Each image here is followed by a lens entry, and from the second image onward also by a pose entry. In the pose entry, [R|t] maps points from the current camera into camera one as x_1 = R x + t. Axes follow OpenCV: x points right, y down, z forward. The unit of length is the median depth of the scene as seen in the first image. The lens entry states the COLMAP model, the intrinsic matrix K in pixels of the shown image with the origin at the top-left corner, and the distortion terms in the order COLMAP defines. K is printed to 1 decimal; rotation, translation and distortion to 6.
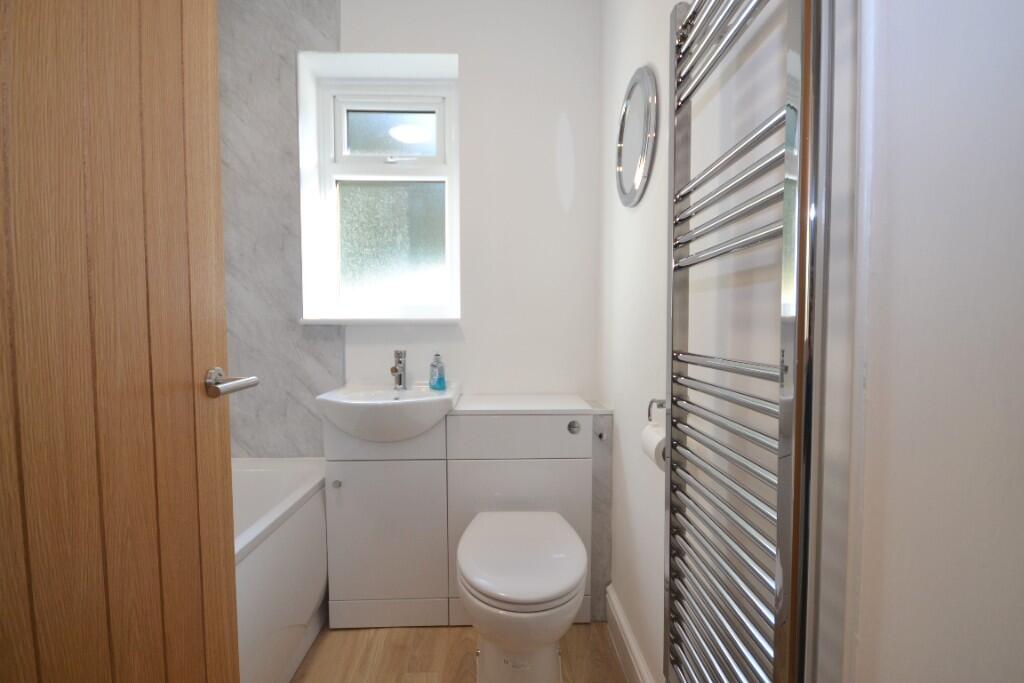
lens RADIAL K [[460.0, 0, 513.0], [0, 460.0, 340.2], [0, 0, 1]] dist [-0.003292, 0.000423]
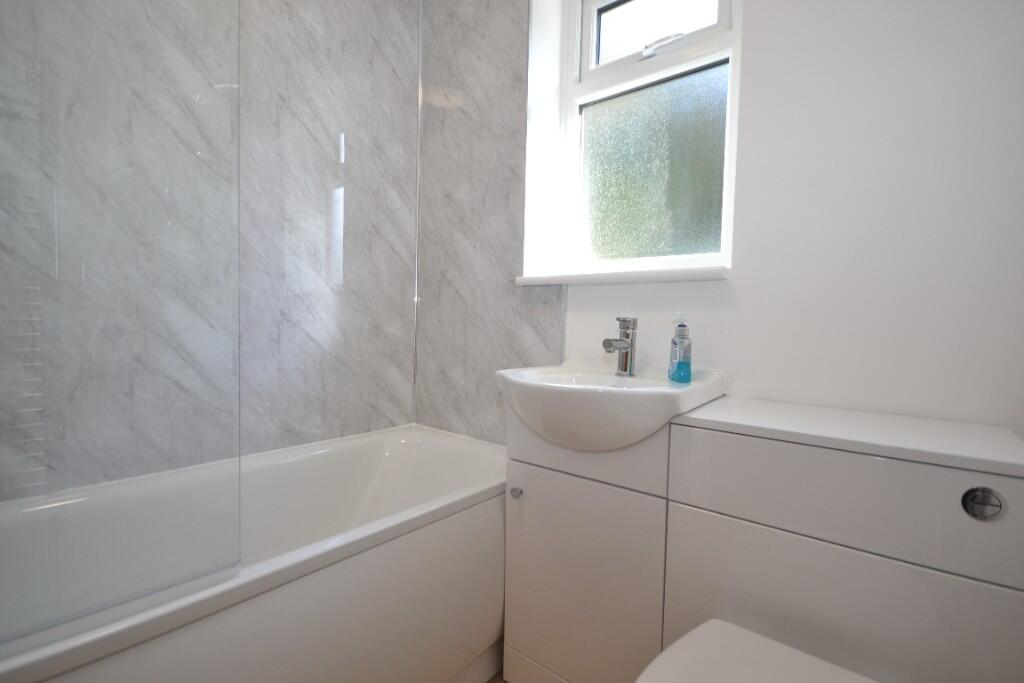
lens RADIAL K [[460.0, 0, 510.8], [0, 460.0, 345.1], [0, 0, 1]] dist [-0.003292, 0.000423]
pose [[0.757673, 0.049341, -0.650766, 0.063206], [-0.046387, 0.998688, 0.021713, 0.054331], [0.650984, 0.013736, 0.758968, 0.372885]]
